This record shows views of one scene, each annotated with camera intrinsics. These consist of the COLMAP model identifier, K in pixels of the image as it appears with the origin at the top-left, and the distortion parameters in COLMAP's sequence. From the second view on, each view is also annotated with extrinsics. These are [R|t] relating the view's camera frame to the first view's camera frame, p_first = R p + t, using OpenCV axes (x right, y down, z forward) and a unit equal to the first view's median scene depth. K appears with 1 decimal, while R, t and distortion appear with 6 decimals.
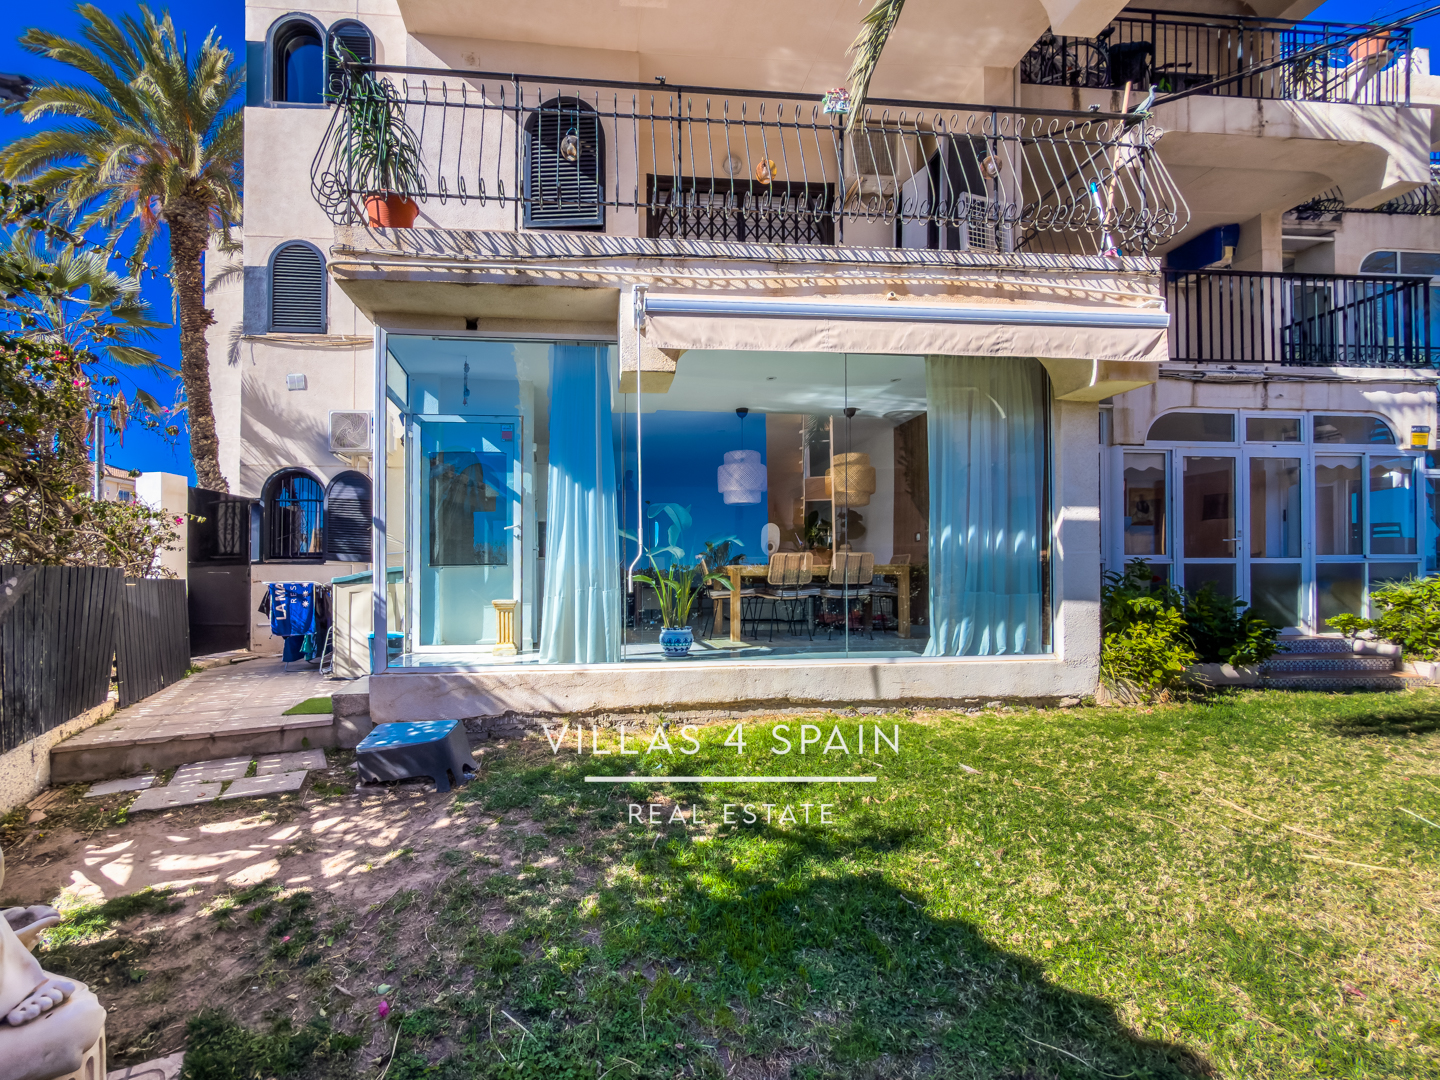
lens RADIAL K [[600.1, 0, 637.7], [0, 600.1, 568.5], [0, 0, 1]] dist [-0.000896, 0.000212]
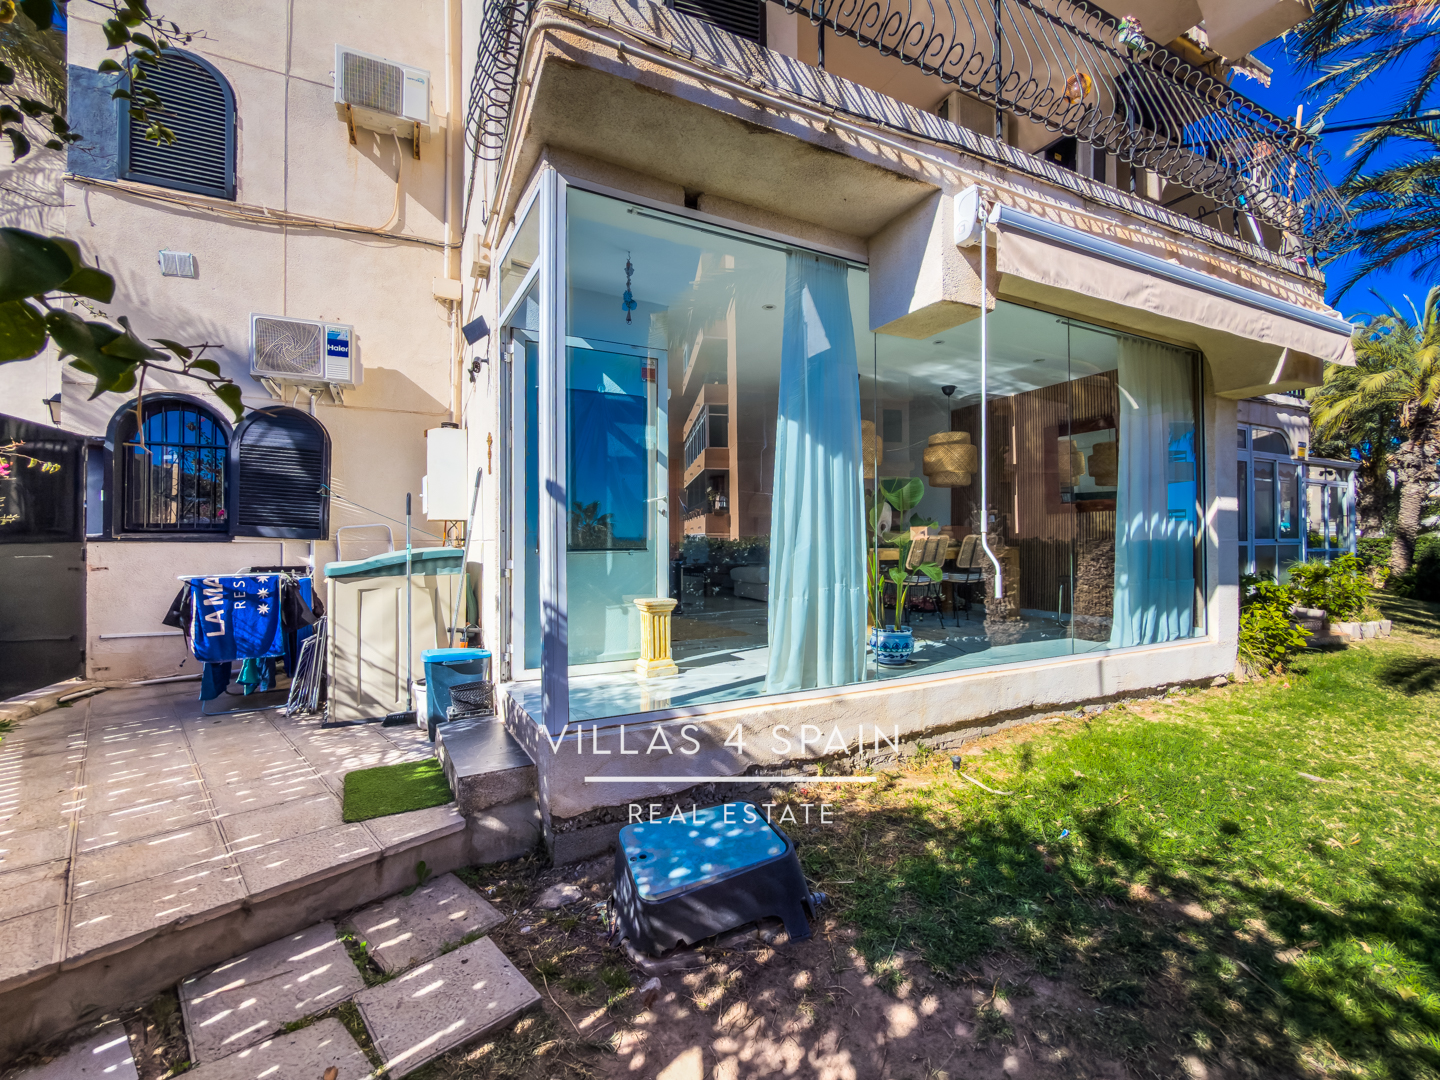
lens RADIAL K [[575.1, 0, 720.0], [0, 575.1, 540.0], [0, 0, 1]] dist [0.000302, -0.000076]
pose [[0.930771, 0.003020, 0.365589, -0.483602], [-0.004421, 0.999986, 0.002993, -0.026116], [-0.365575, -0.004402, 0.930772, 0.383935]]
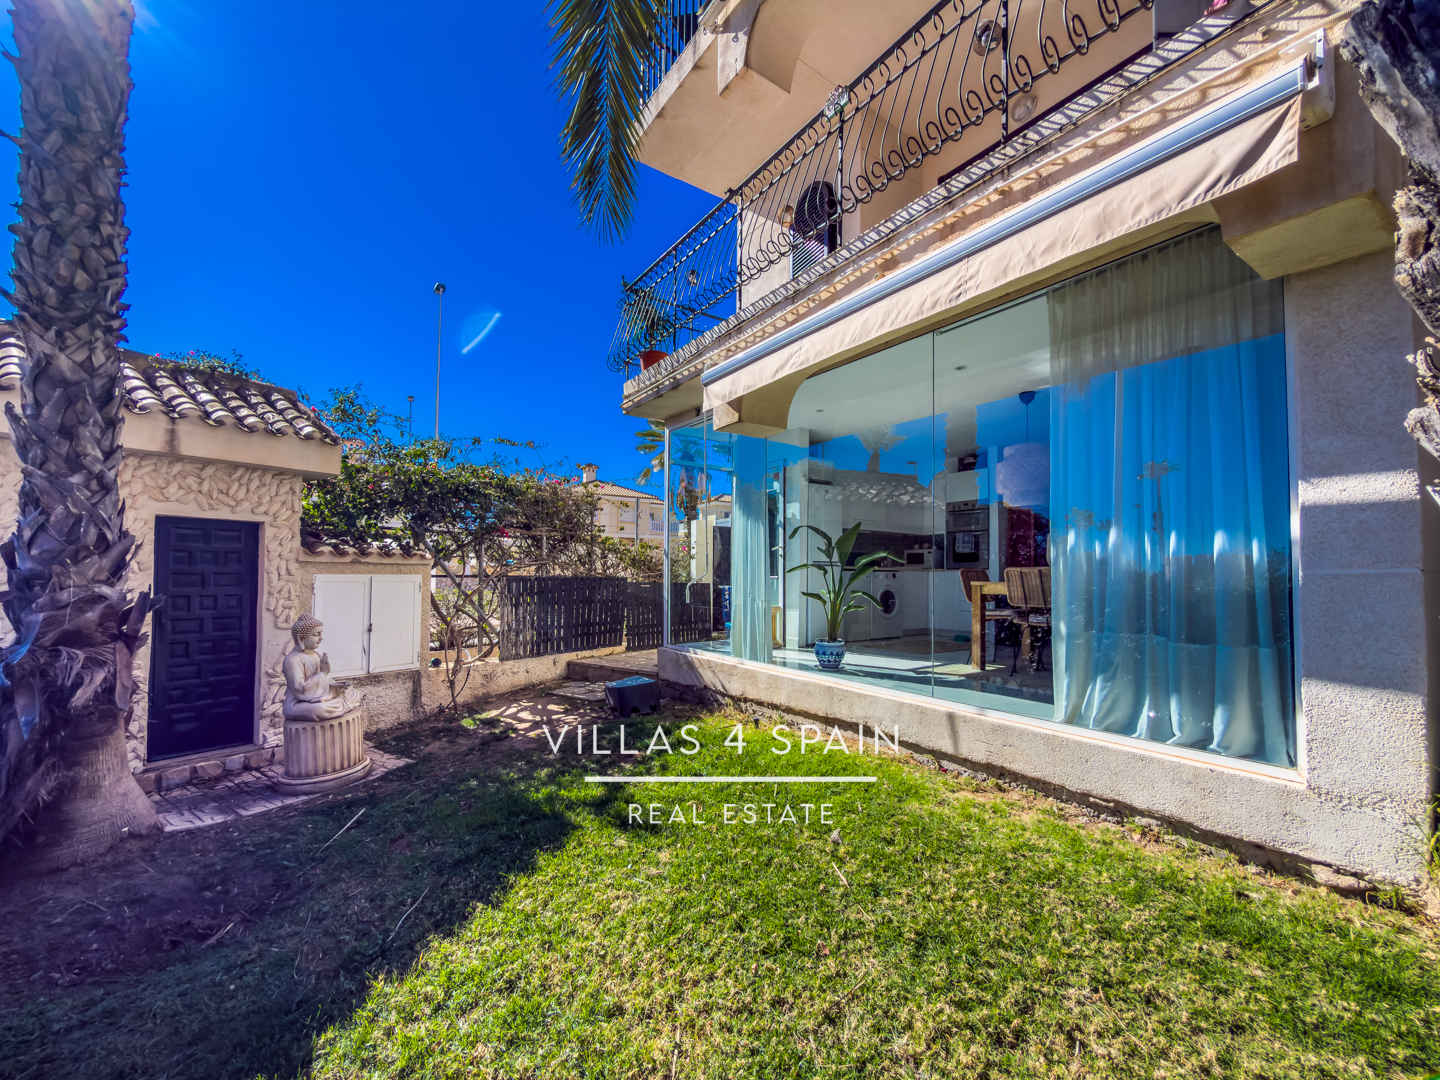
lens RADIAL K [[575.1, 0, 720.0], [0, 575.1, 540.0], [0, 0, 1]] dist [0.000302, -0.000076]
pose [[0.504015, -0.043682, -0.862589, 0.896388], [-0.004529, 0.998573, -0.053215, -0.021659], [0.863683, 0.030728, 0.503098, 0.343098]]
